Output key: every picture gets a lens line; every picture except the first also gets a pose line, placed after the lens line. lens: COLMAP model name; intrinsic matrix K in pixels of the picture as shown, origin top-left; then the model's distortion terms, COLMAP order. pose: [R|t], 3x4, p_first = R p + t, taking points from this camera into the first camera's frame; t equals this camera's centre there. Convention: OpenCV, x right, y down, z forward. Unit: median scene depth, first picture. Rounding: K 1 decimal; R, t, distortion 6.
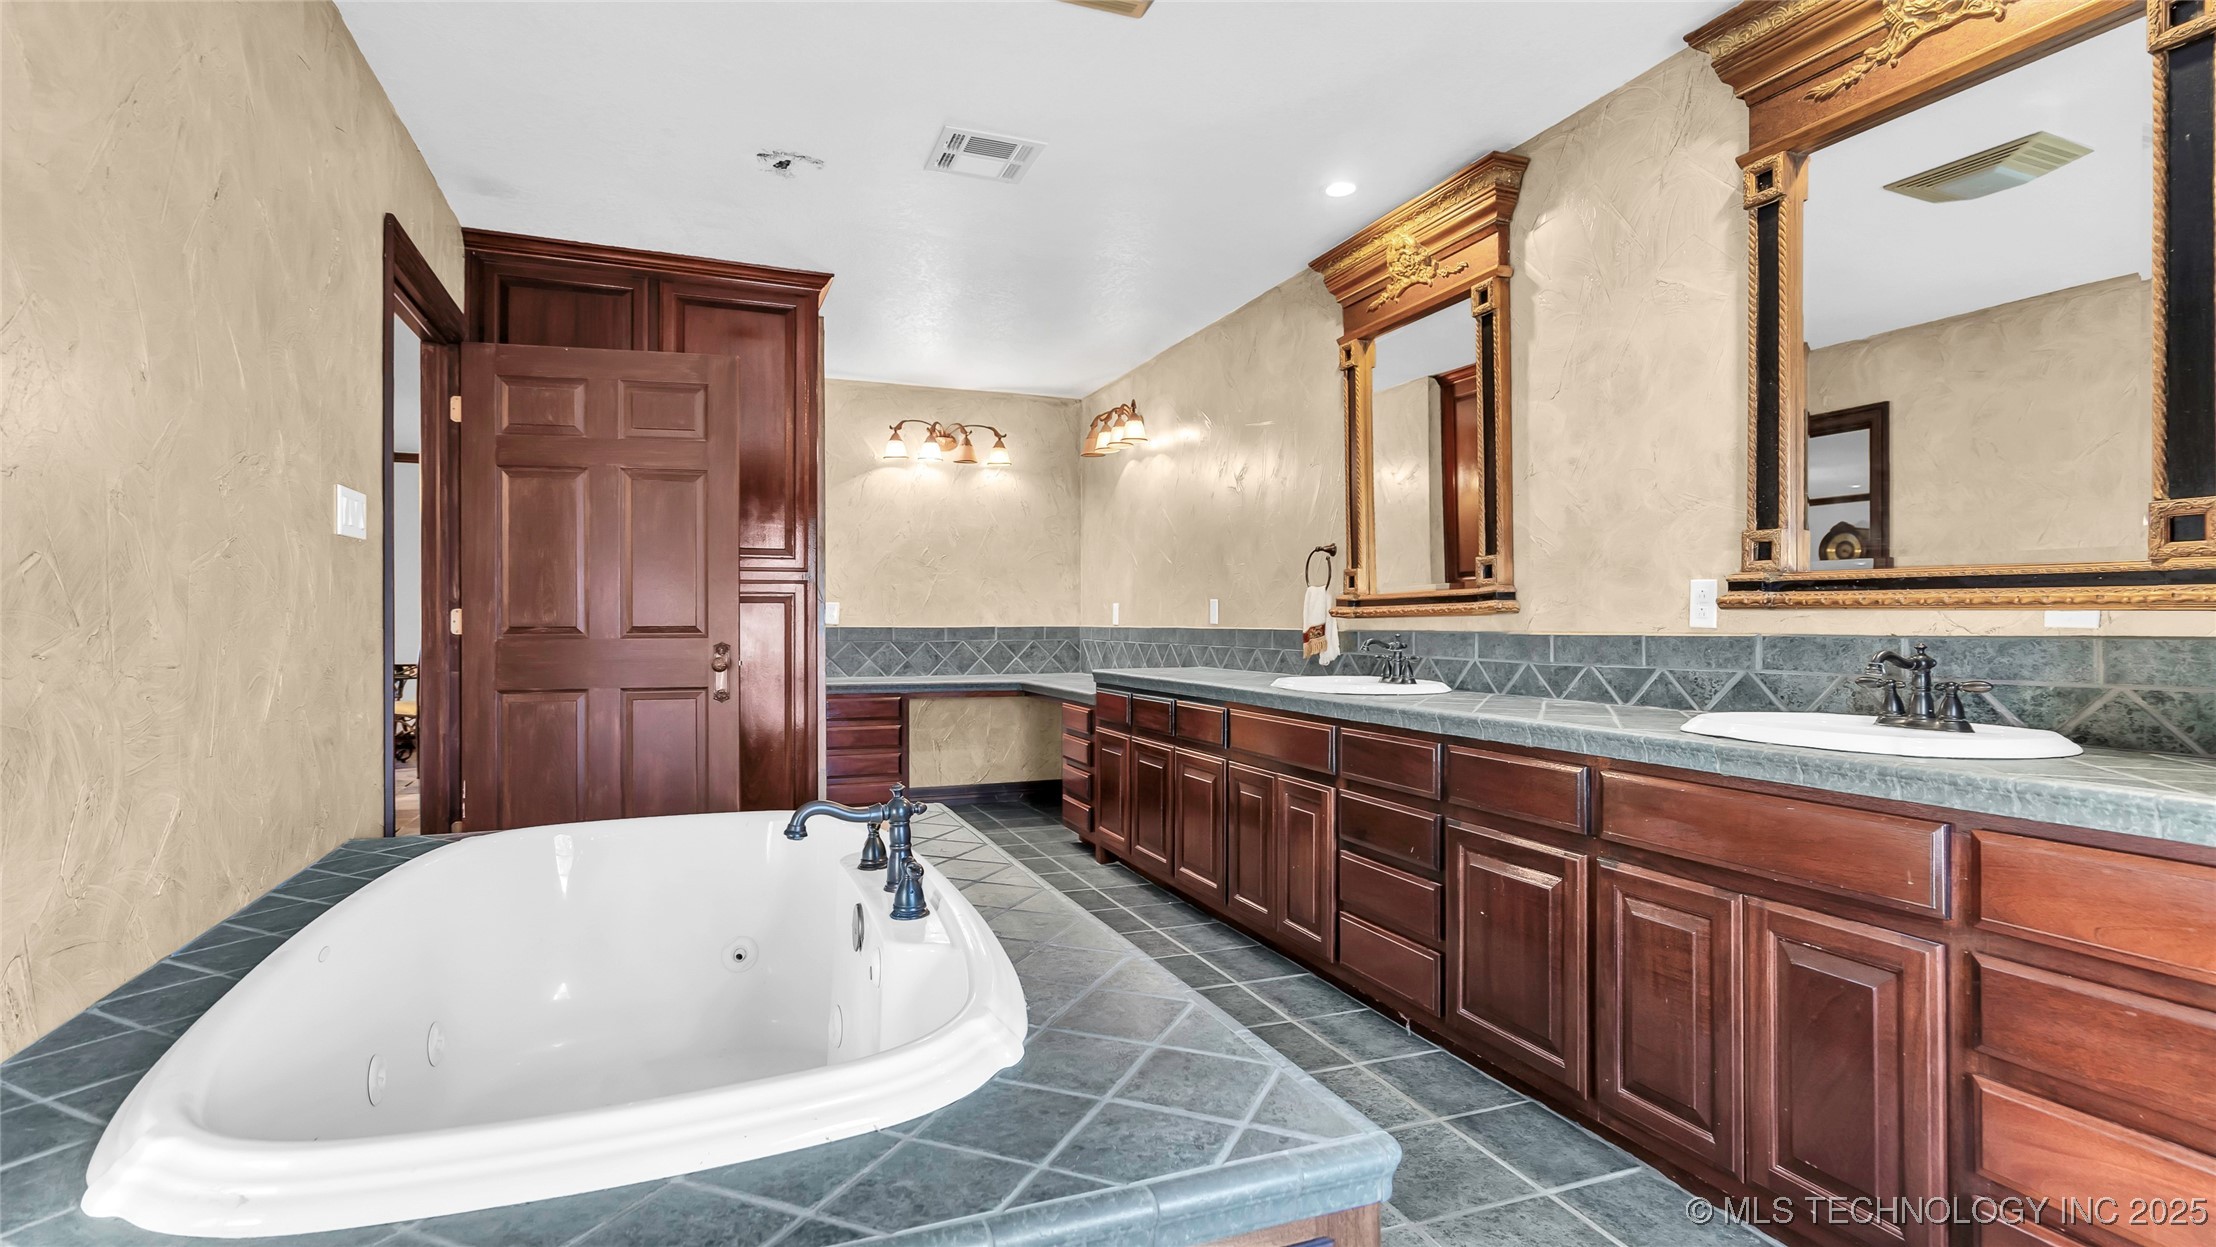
lens RADIAL K [[1067.1, 0, 1110.0], [0, 1067.1, 612.7], [0, 0, 1]] dist [-0.001122, 0.000603]
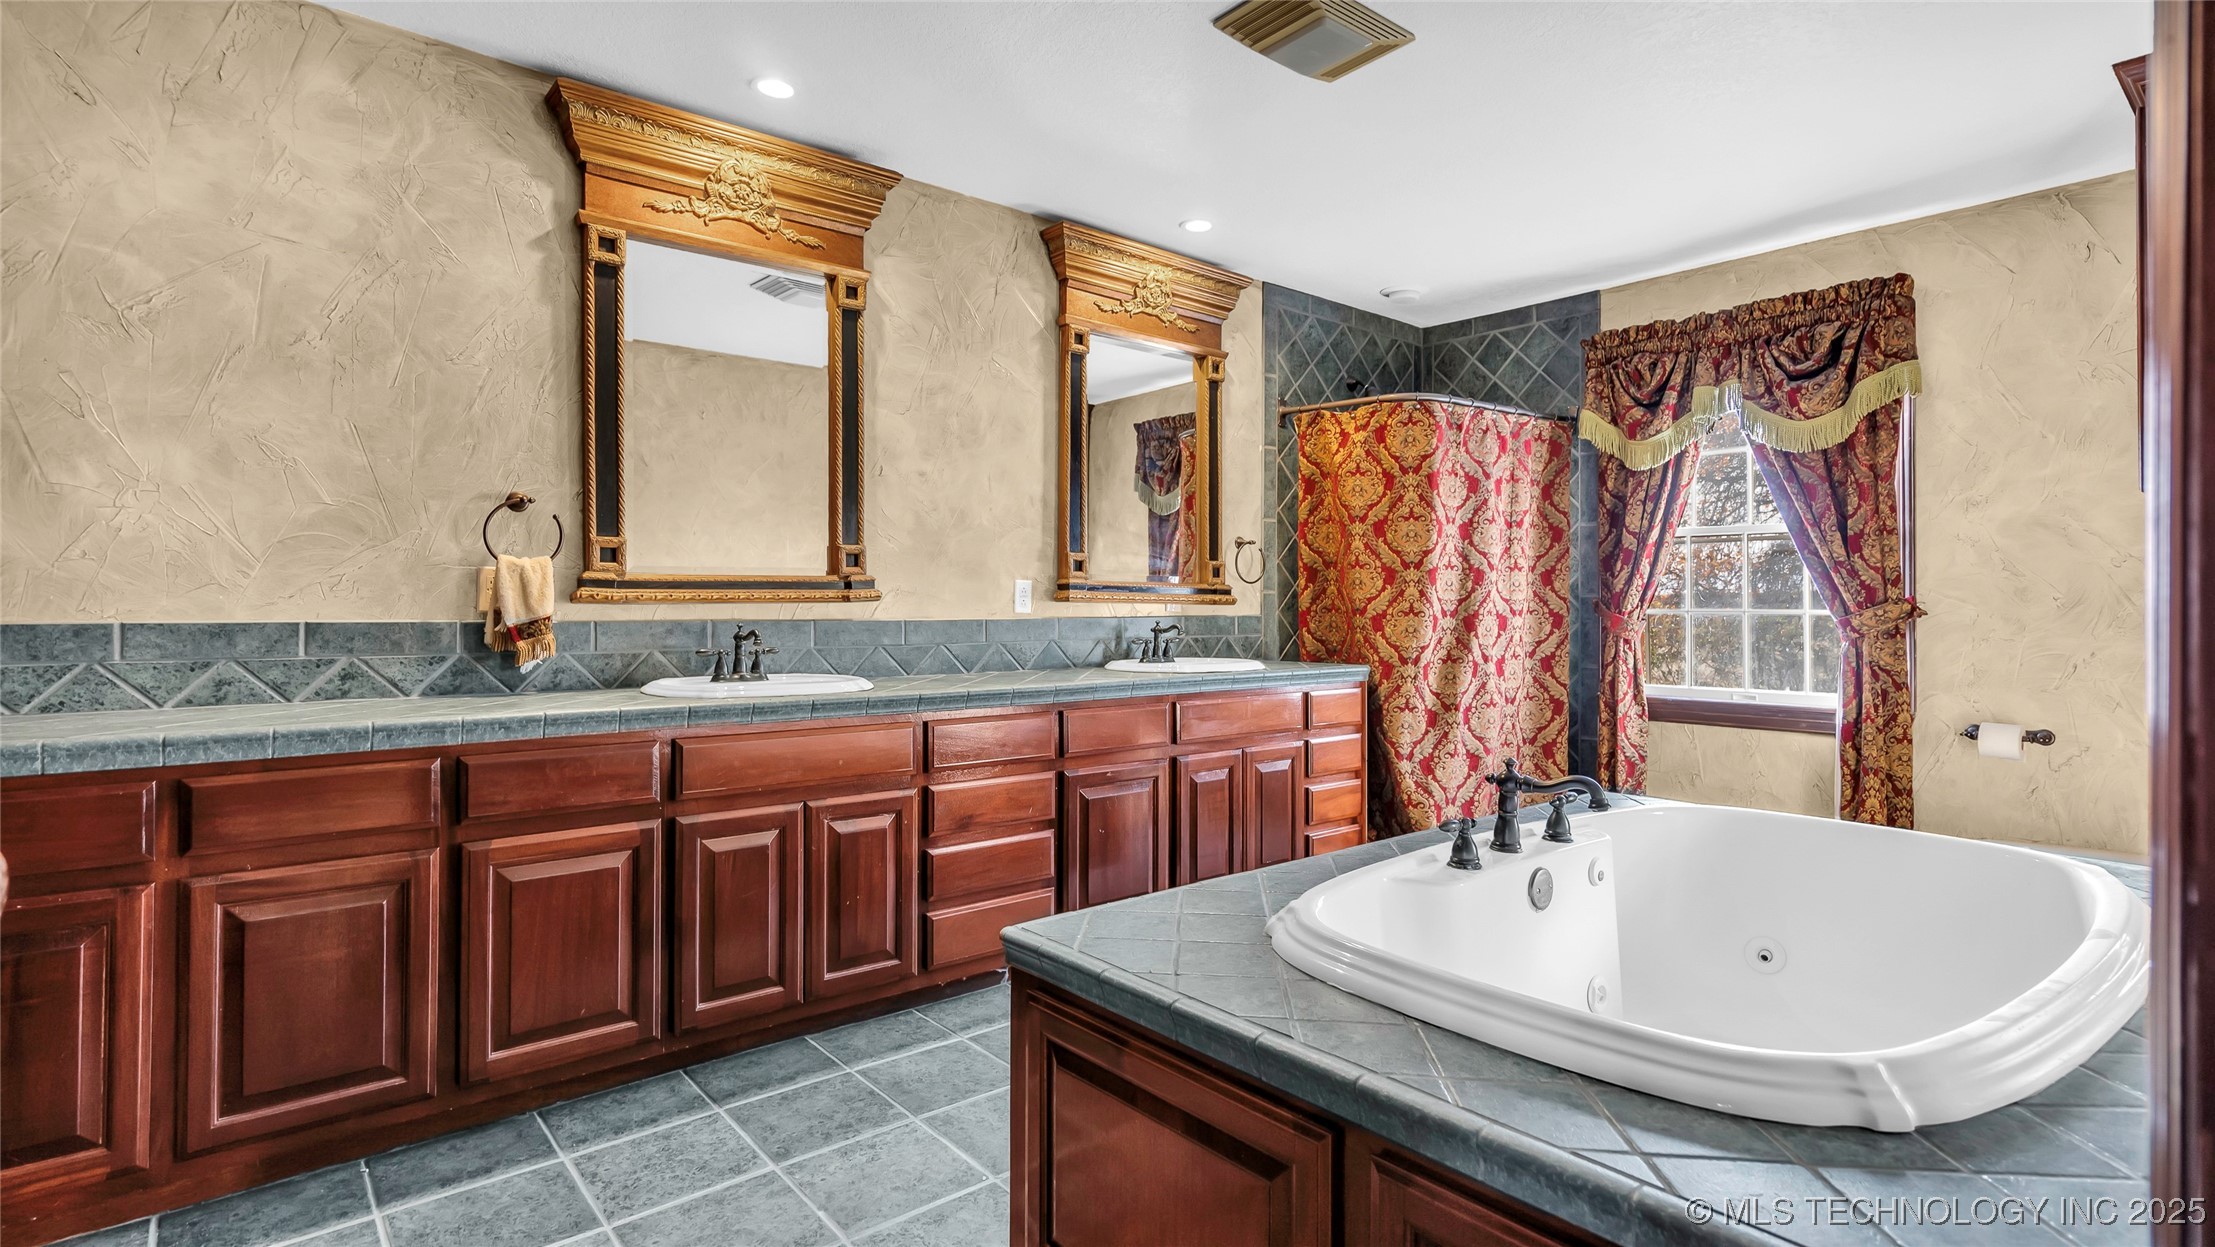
lens RADIAL K [[1051.5, 0, 1110.9], [0, 1051.5, 597.4], [0, 0, 1]] dist [-0.003640, 0.000120]
pose [[-0.313370, 0.004237, 0.949622, -0.360650], [-0.013935, 0.999862, -0.009060, 0.001488], [-0.949529, -0.016072, -0.313268, 0.565670]]
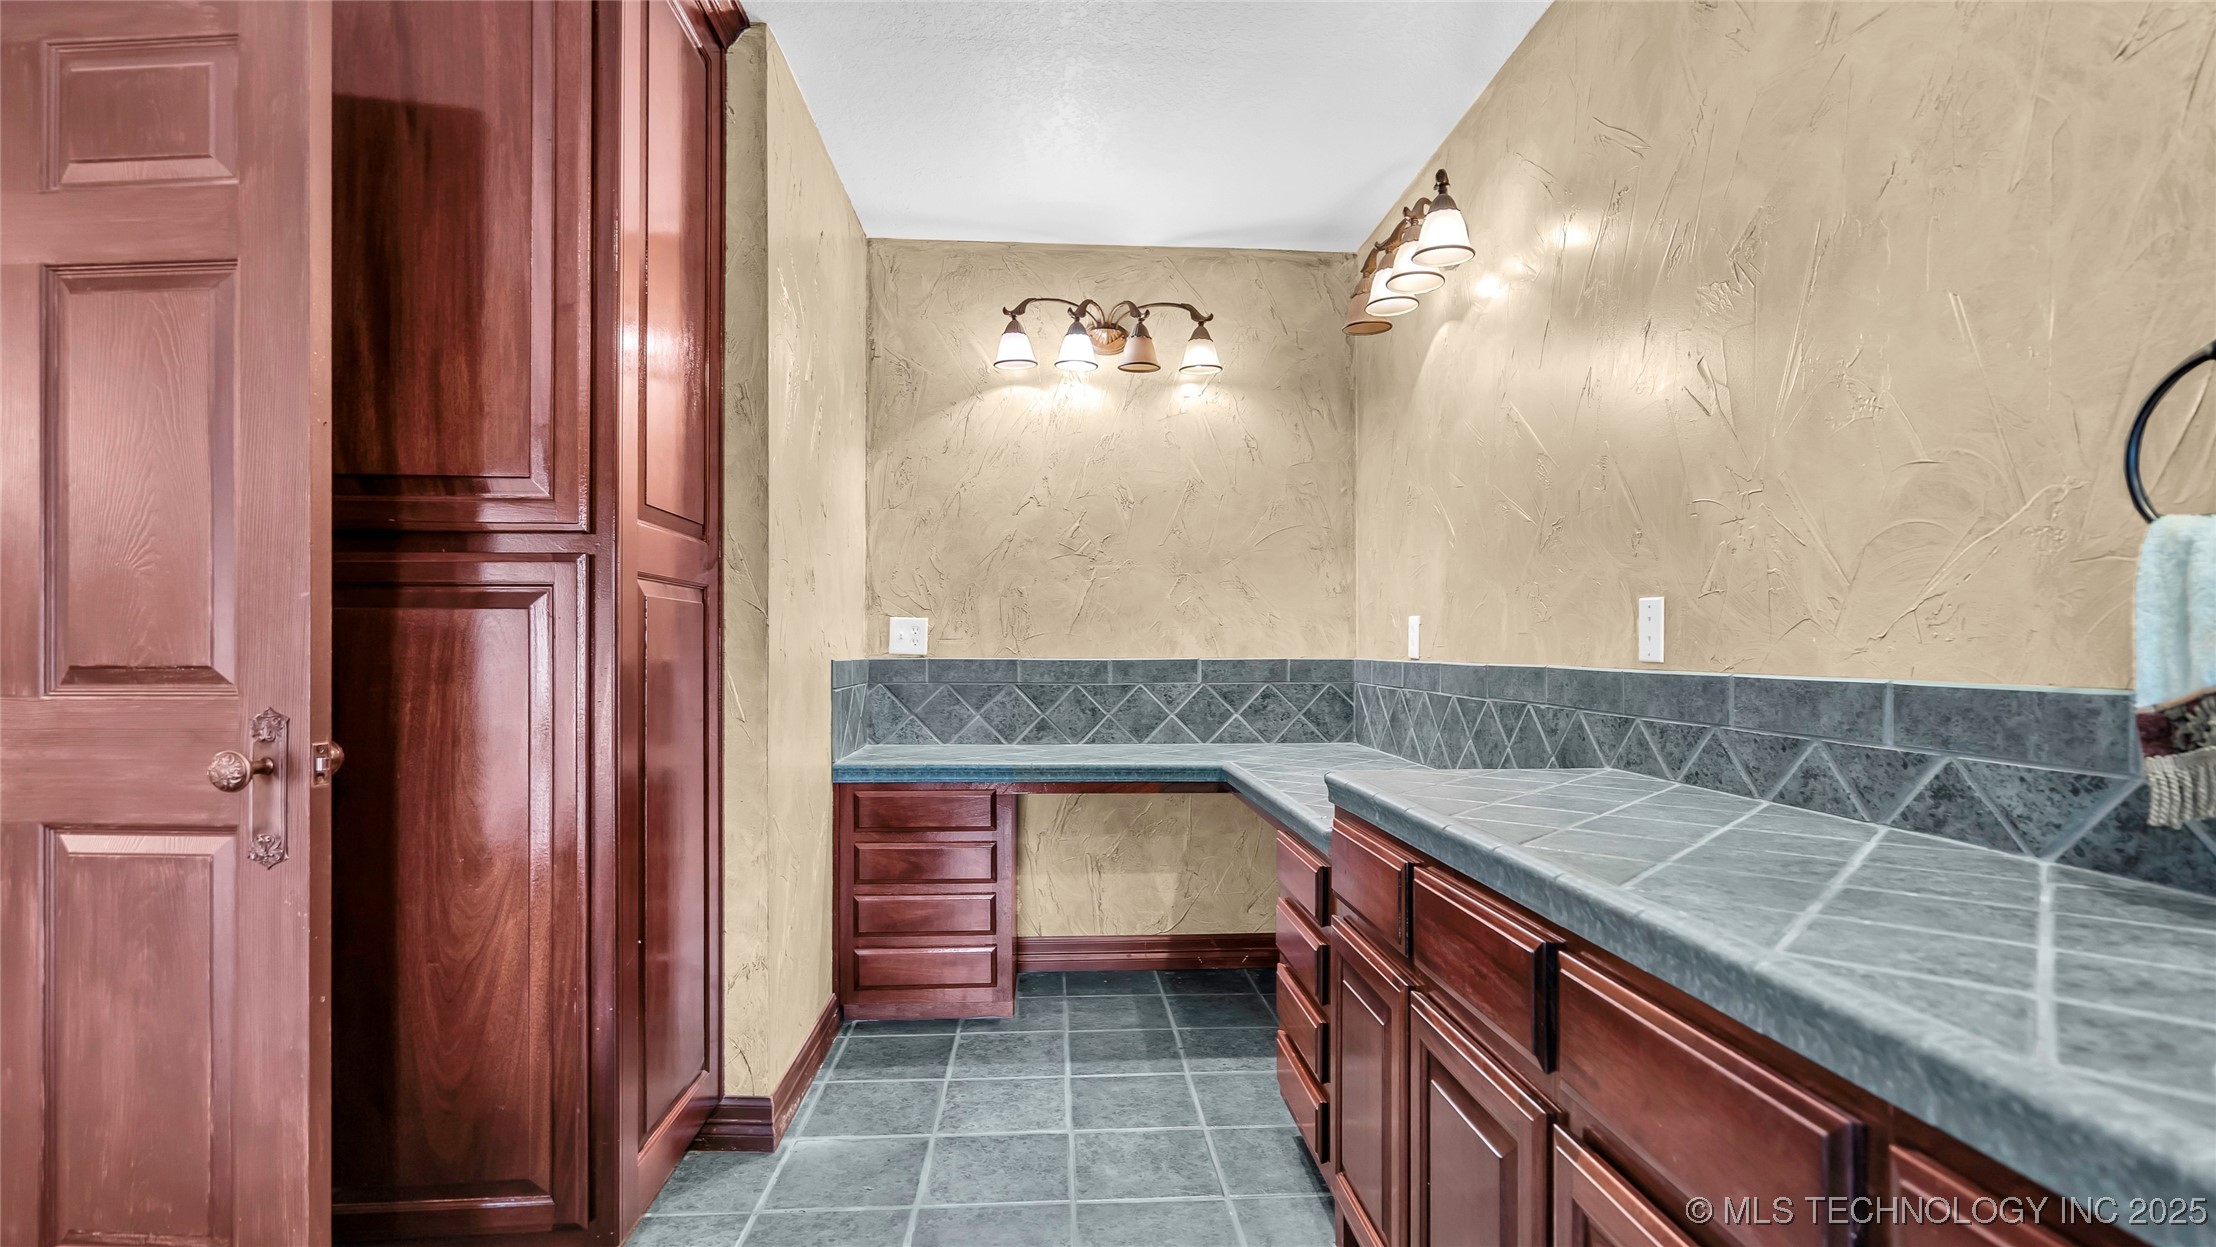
lens RADIAL K [[1058.8, 0, 1118.7], [0, 1058.8, 647.9], [0, 0, 1]] dist [0.002381, 0.000731]
pose [[0.952625, 0.001824, -0.304143, 0.025207], [0.000972, 0.999959, 0.009041, 0.001845], [0.304147, -0.008908, 0.952583, 0.468401]]
